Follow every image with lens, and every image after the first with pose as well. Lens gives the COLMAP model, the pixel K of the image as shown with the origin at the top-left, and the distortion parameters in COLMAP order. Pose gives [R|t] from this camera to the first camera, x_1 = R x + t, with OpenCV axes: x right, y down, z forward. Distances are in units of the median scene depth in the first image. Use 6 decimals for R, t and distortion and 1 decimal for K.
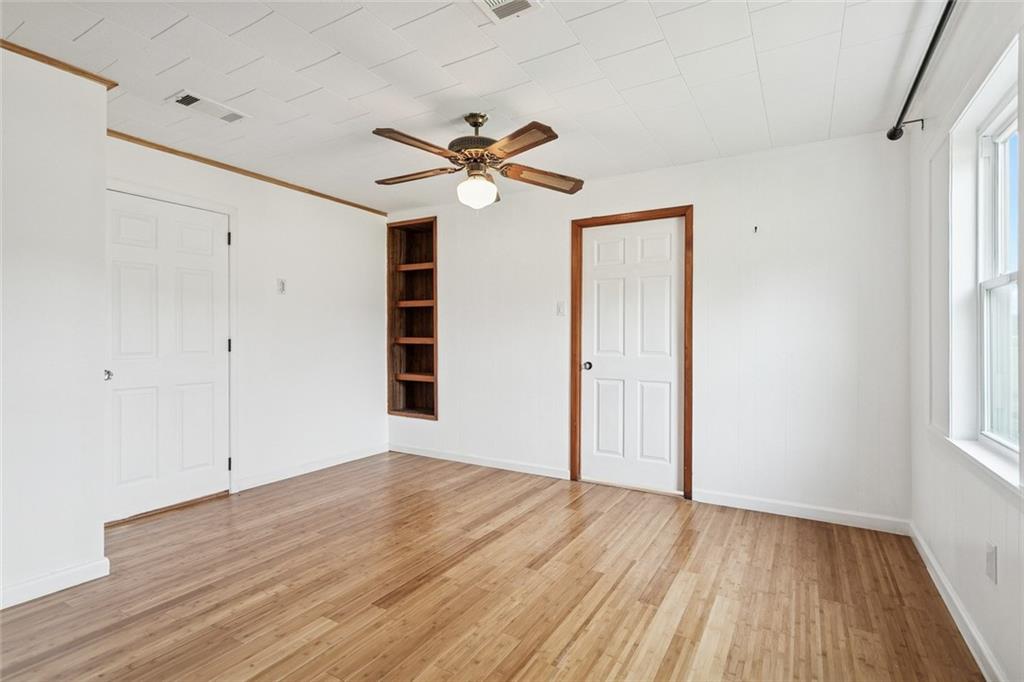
lens RADIAL K [[491.3, 0, 512.7], [0, 491.3, 338.9], [0, 0, 1]] dist [-0.001002, -0.000003]
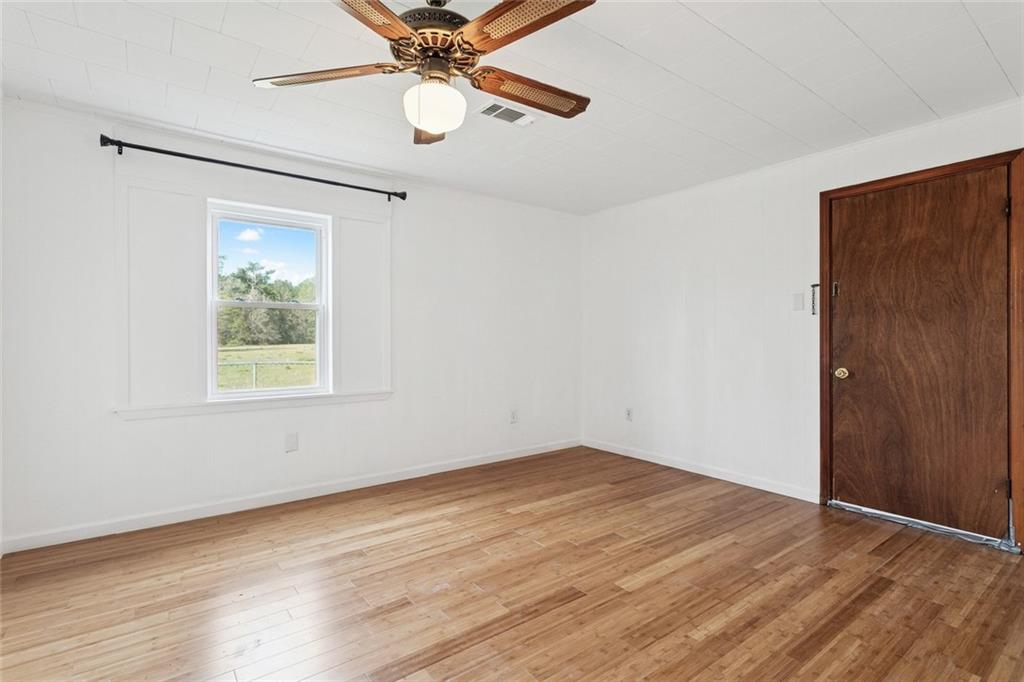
lens RADIAL K [[491.3, 0, 511.1], [0, 491.3, 340.4], [0, 0, 1]] dist [-0.001002, -0.000003]
pose [[-0.924752, -0.004562, 0.380543, -0.508320], [-0.001031, 0.999954, 0.009484, 0.001932], [-0.380569, 0.008378, -0.924715, 1.928750]]
